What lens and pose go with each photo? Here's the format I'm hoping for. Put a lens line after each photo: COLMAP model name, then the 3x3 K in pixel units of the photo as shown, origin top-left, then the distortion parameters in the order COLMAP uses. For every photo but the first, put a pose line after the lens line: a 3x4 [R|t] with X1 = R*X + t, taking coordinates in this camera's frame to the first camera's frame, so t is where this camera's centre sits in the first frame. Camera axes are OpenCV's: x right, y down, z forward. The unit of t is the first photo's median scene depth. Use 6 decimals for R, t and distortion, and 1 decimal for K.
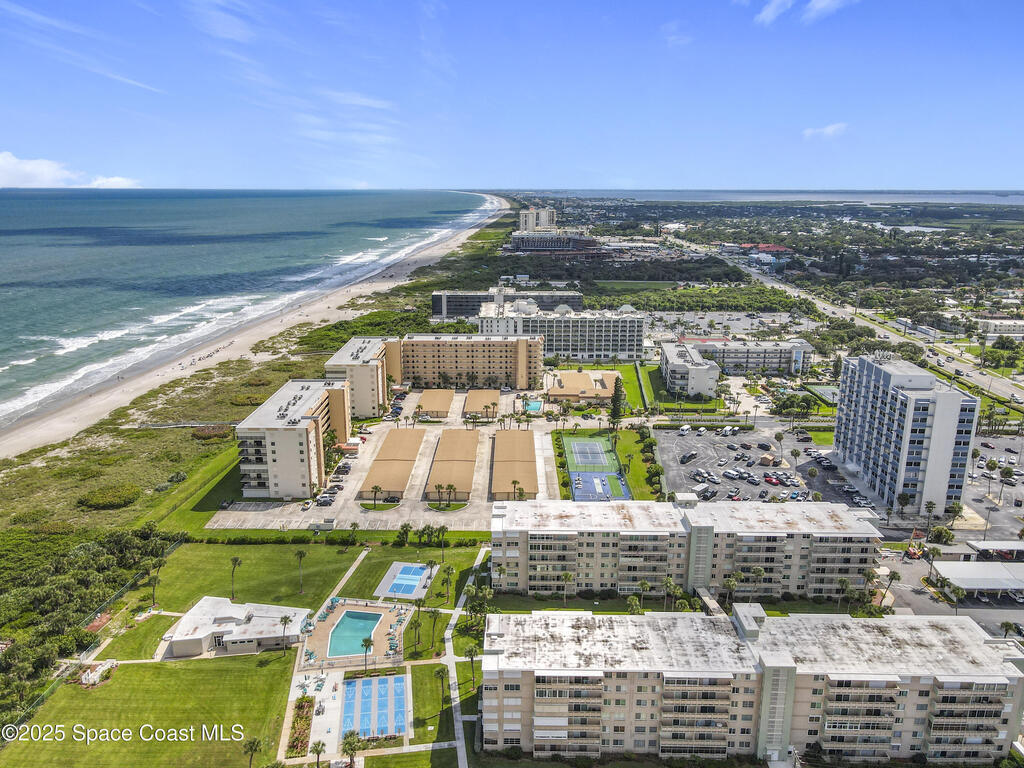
lens RADIAL K [[765.6, 0, 509.0], [0, 765.6, 383.7], [0, 0, 1]] dist [0.008967, 0.010141]
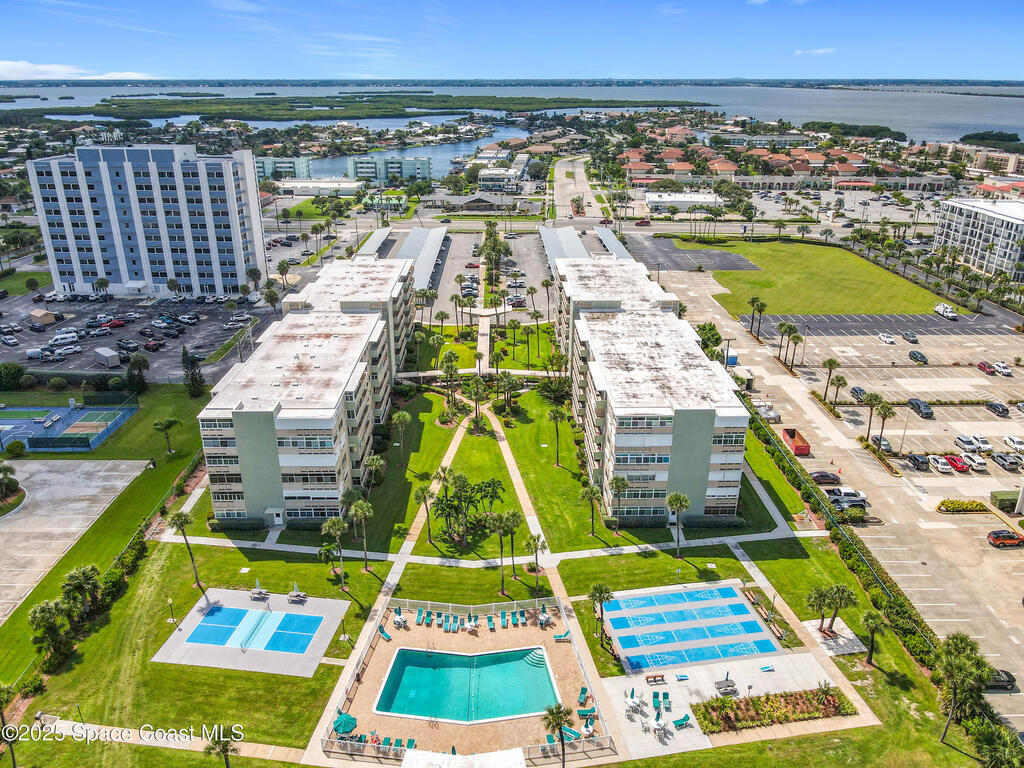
lens RADIAL K [[759.8, 0, 511.2], [0, 759.8, 382.2], [0, 0, 1]] dist [0.007993, 0.010494]
pose [[-0.027872, -0.374667, 0.926741, -0.503869], [0.246228, 0.895961, 0.369629, 0.002688], [-0.968811, 0.238491, 0.067281, 0.820220]]
